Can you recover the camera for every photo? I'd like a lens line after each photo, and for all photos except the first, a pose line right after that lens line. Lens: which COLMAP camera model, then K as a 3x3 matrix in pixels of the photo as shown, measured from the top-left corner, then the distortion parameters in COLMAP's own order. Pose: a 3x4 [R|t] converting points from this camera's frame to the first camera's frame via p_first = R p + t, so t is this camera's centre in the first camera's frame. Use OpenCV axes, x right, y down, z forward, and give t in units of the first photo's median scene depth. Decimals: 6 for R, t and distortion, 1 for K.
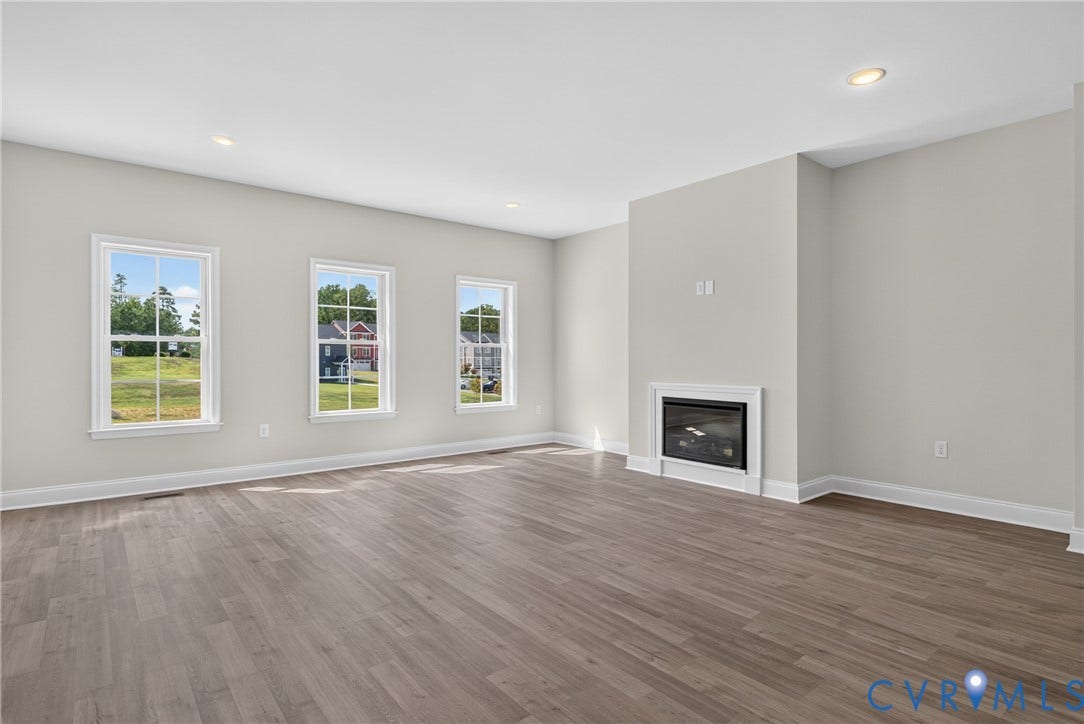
lens RADIAL K [[560.0, 0, 542.0], [0, 560.0, 362.0], [0, 0, 1]] dist [0.003285, 0.000181]
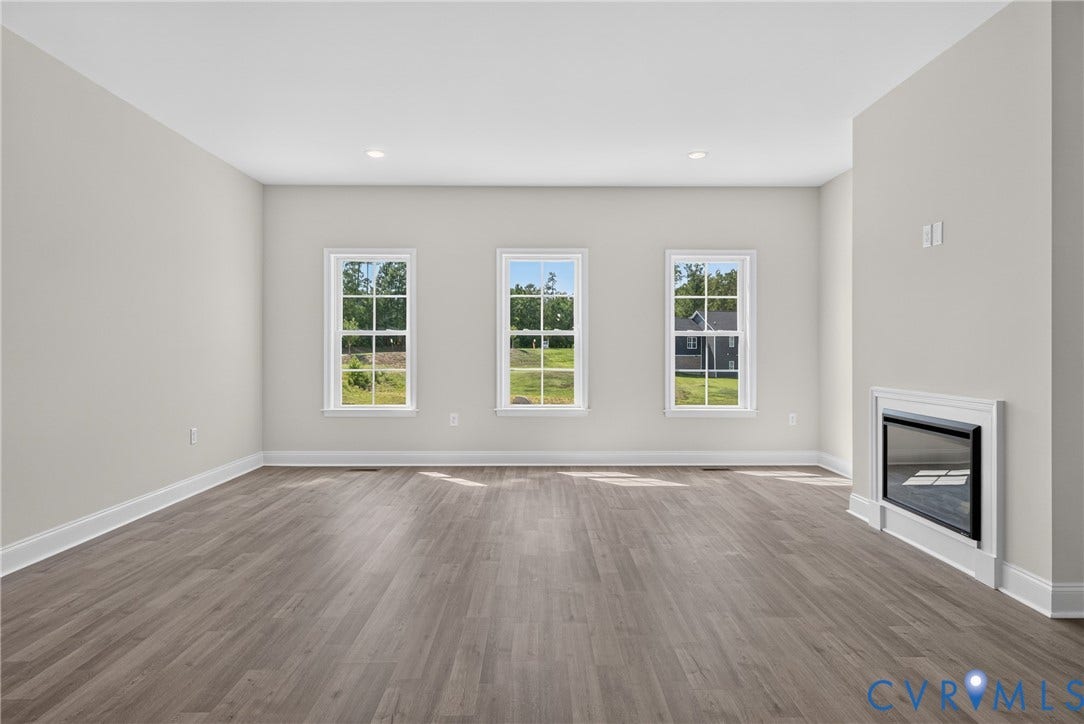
lens RADIAL K [[653.9, 0, 539.7], [0, 653.9, 351.3], [0, 0, 1]] dist [0.003228, 0.000377]
pose [[0.773697, 0.000685, -0.633555, 0.395894], [-0.003590, 0.999988, -0.003303, -0.001149], [0.633545, 0.004830, 0.773690, 0.161972]]
